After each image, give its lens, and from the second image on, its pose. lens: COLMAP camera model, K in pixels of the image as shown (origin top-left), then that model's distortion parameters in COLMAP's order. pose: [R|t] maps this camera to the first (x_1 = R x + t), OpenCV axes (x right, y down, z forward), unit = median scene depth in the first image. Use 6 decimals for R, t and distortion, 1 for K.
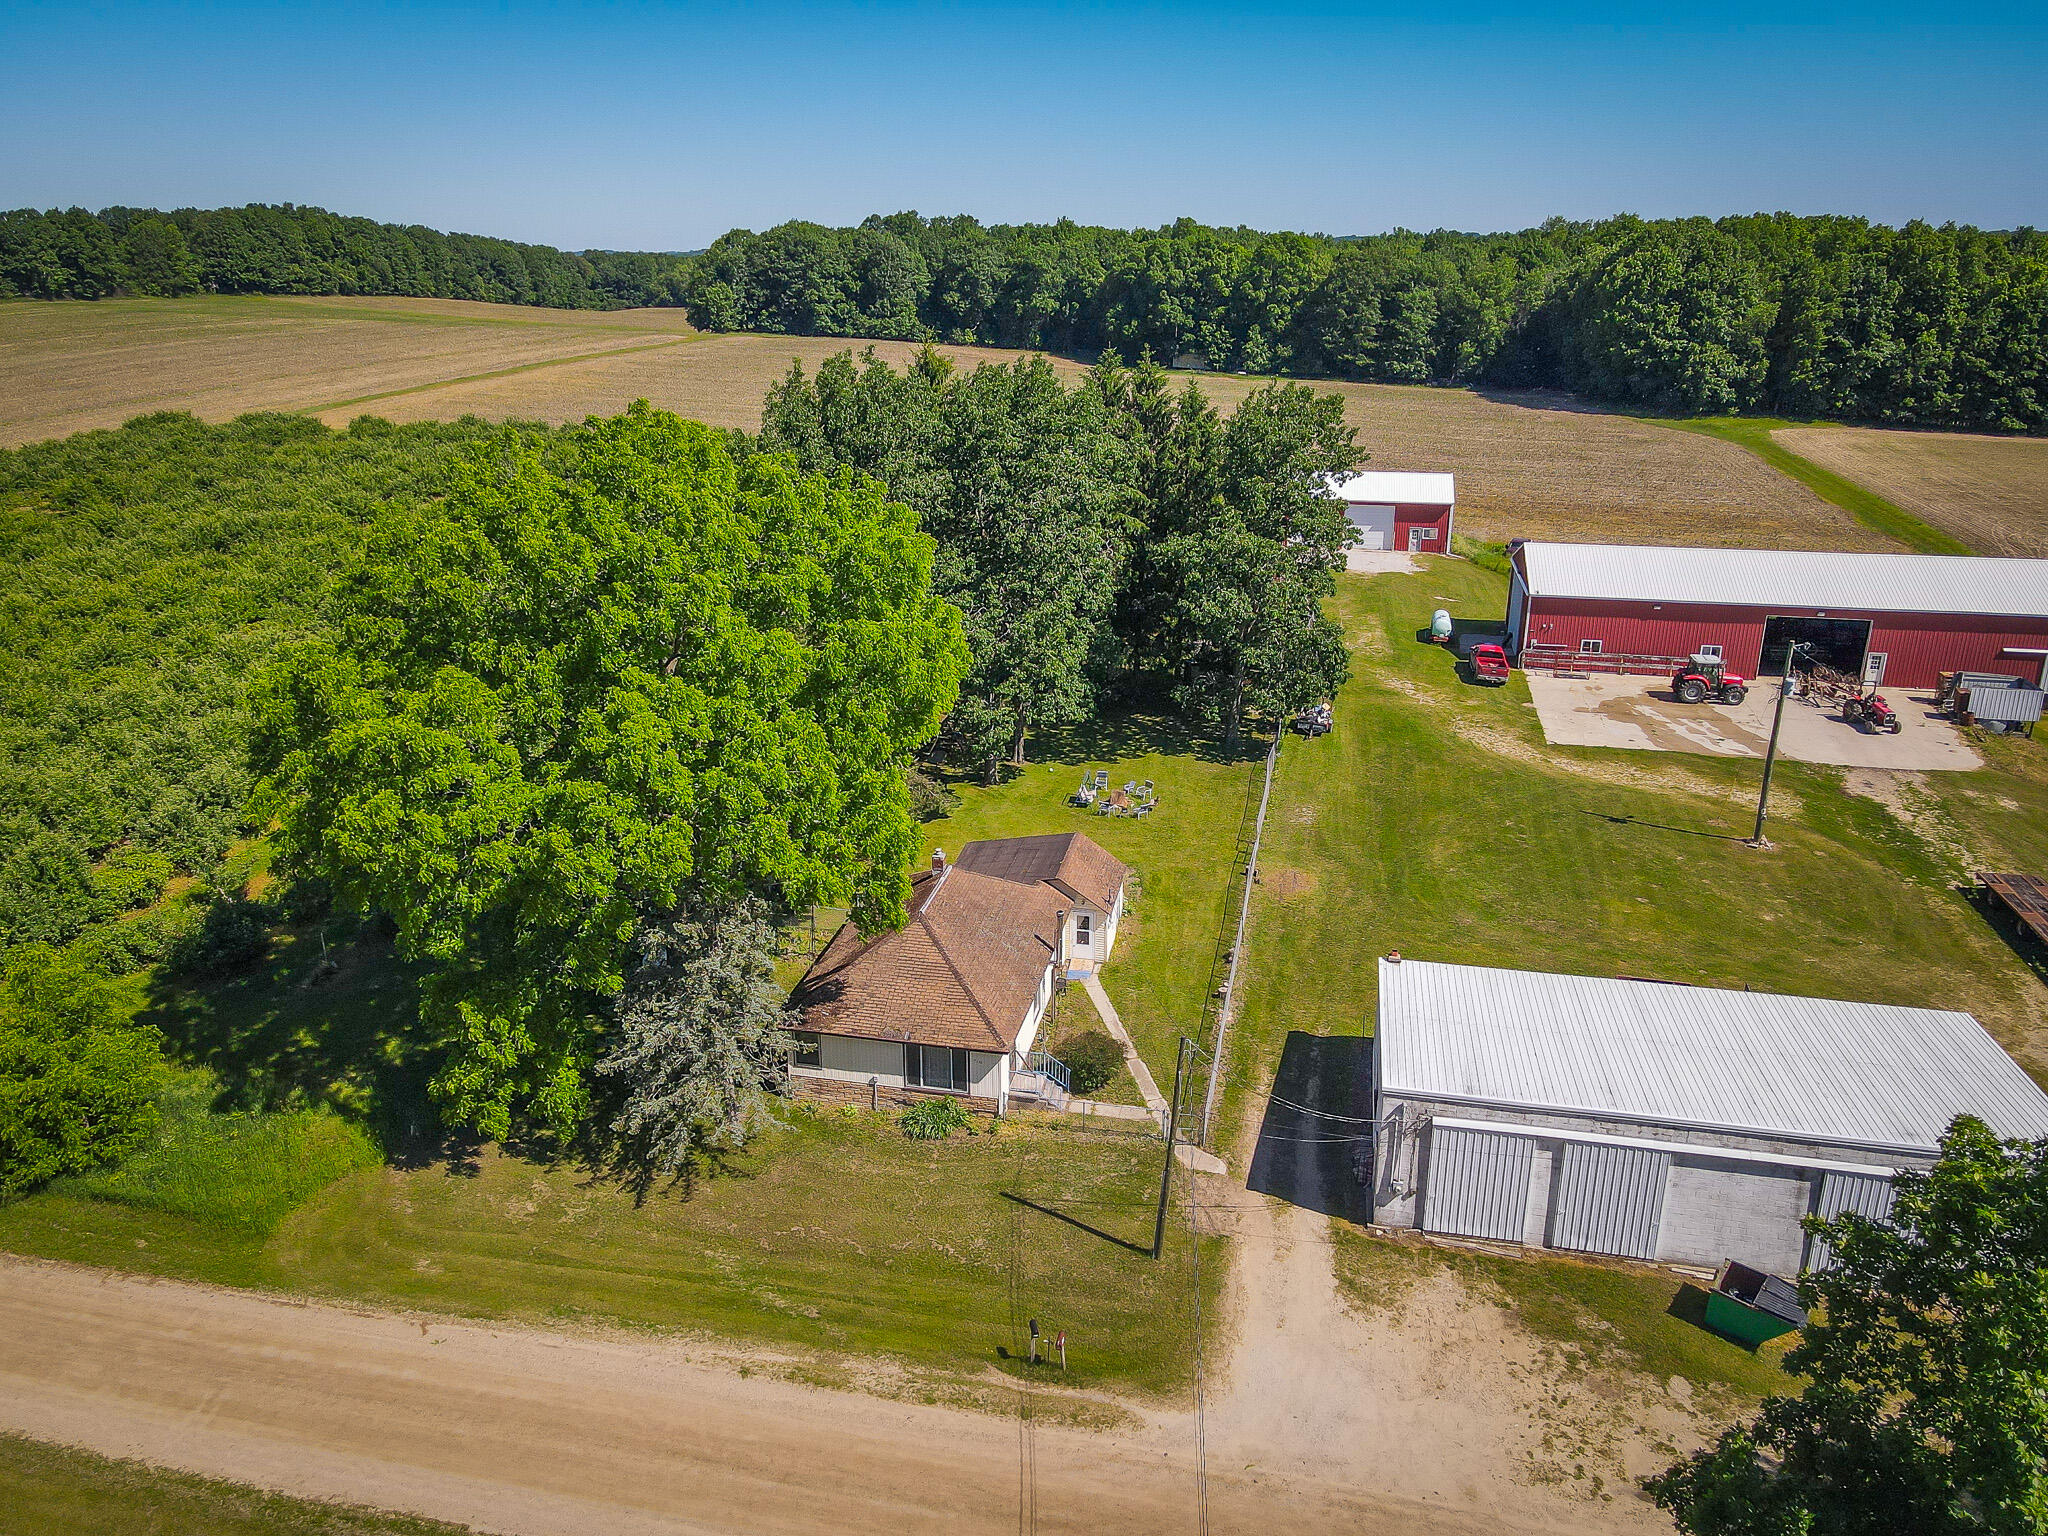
lens RADIAL K [[1497.8, 0, 1017.8], [0, 1497.8, 761.1], [0, 0, 1]] dist [0.023352, -0.002645]
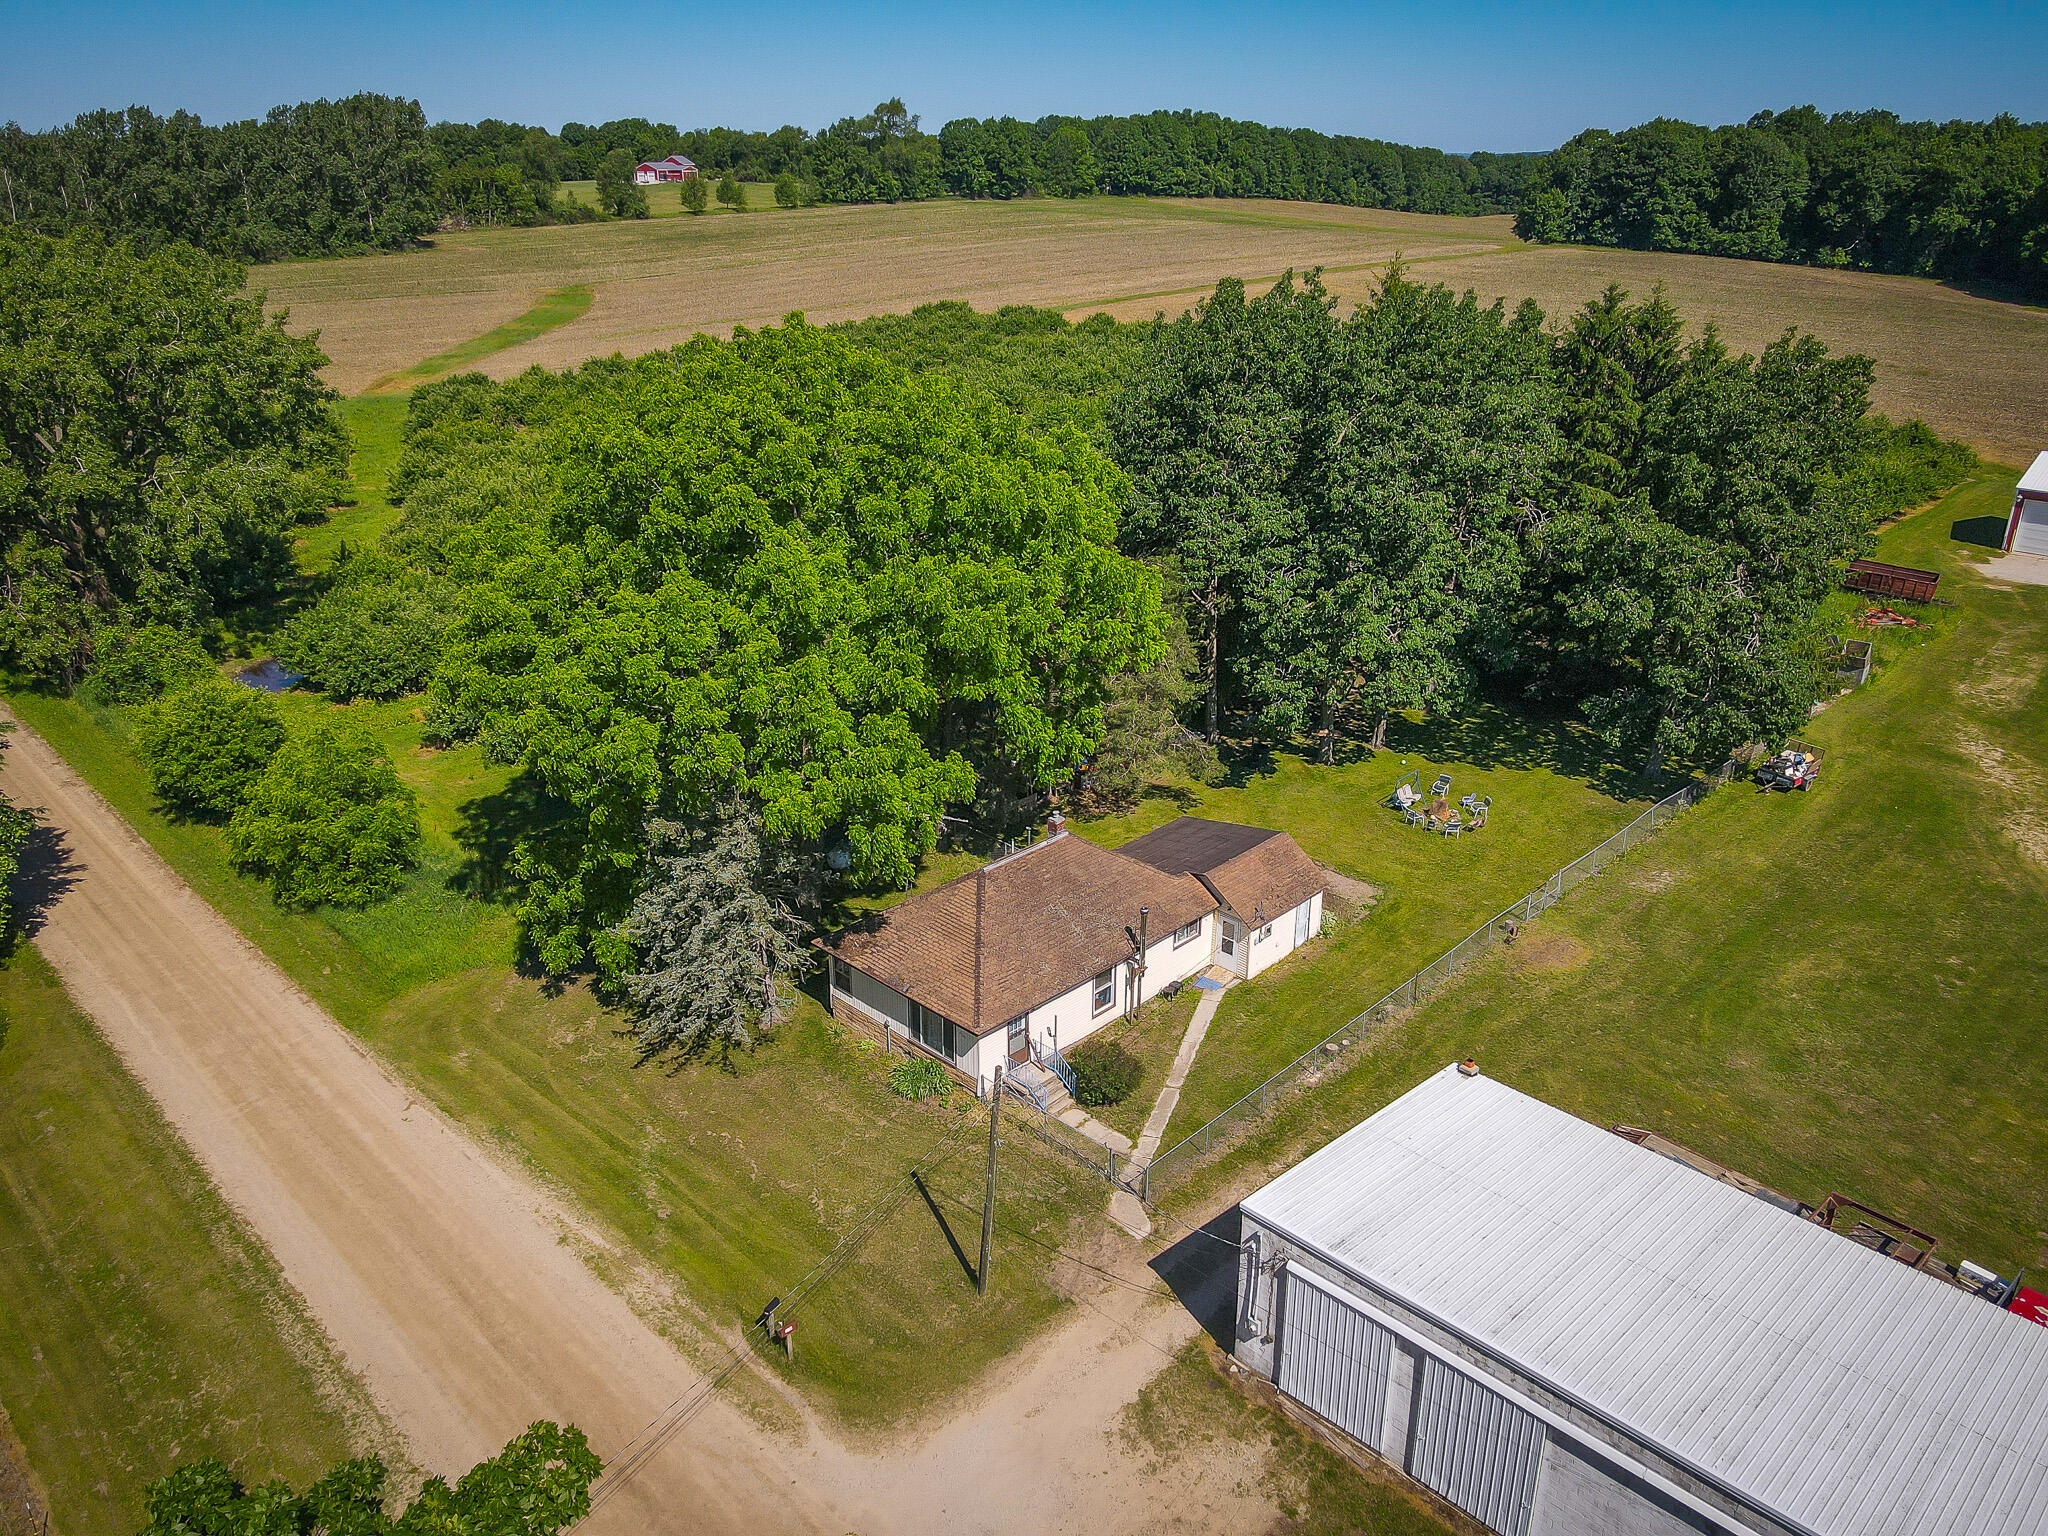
lens RADIAL K [[1497.8, 0, 1013.4], [0, 1497.8, 767.3], [0, 0, 1]] dist [0.023352, -0.002645]
pose [[0.841026, 0.209571, -0.498753, 0.068037], [-0.179200, 0.977791, 0.108681, -0.011583], [0.510453, -0.002027, 0.859903, 0.031114]]
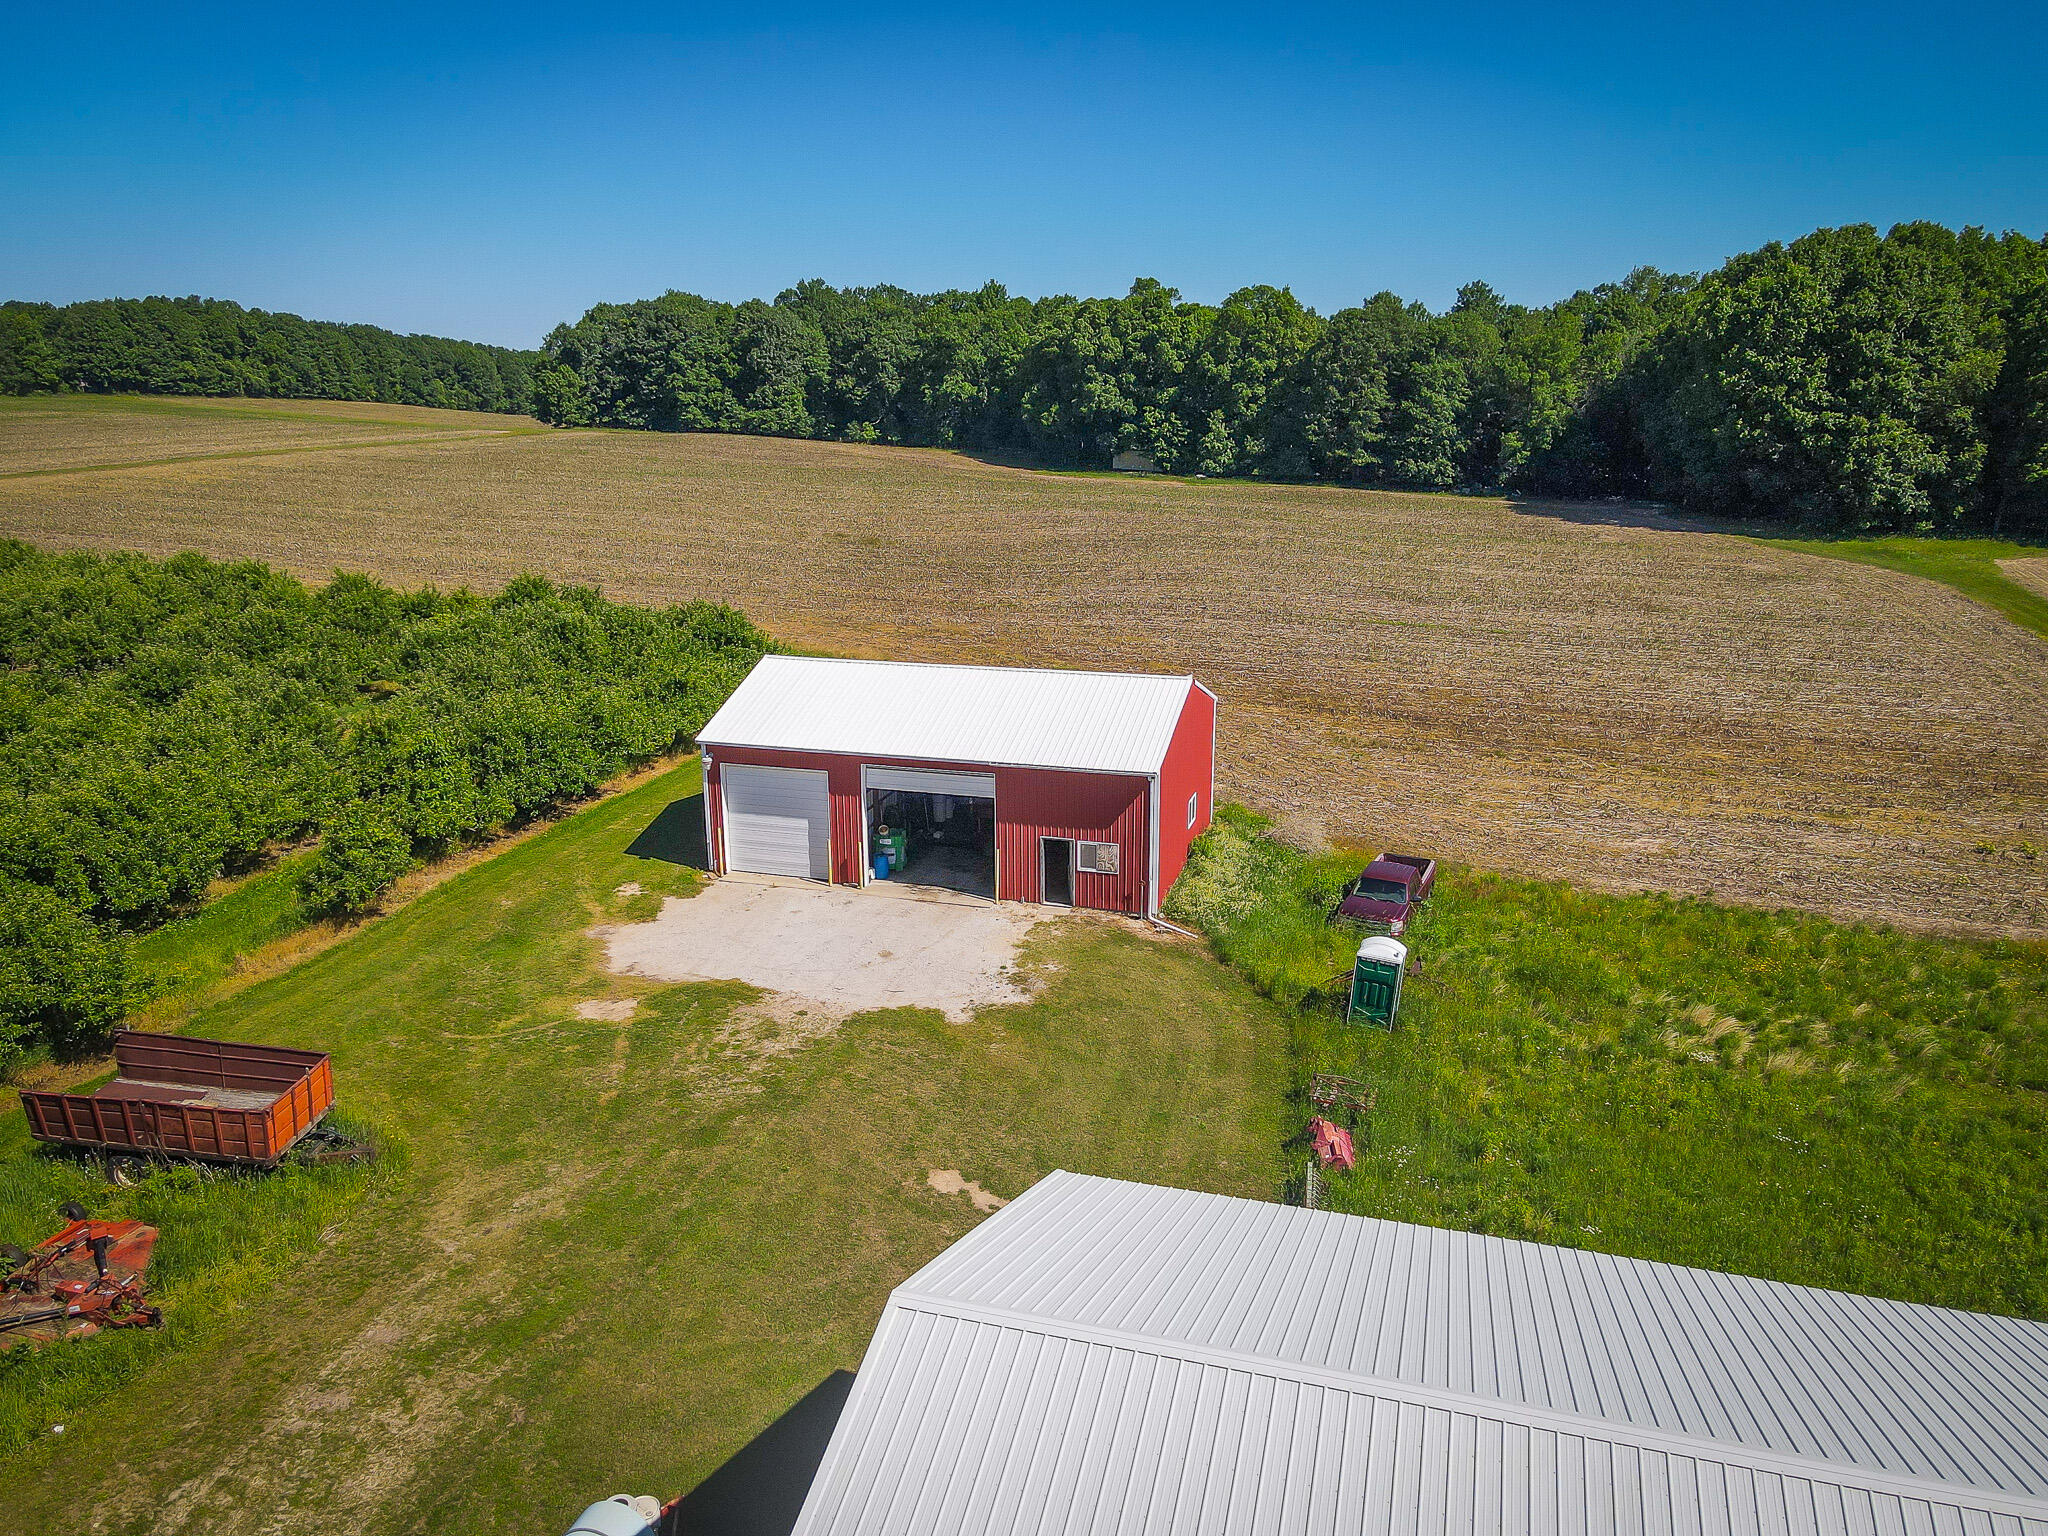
lens RADIAL K [[1497.8, 0, 1004.5], [0, 1497.8, 761.6], [0, 0, 1]] dist [0.023352, -0.002645]
pose [[0.996323, 0.018153, -0.083735, 0.118107], [-0.024618, 0.996740, -0.076828, -0.061569], [0.082068, 0.078607, 0.993522, 0.277917]]
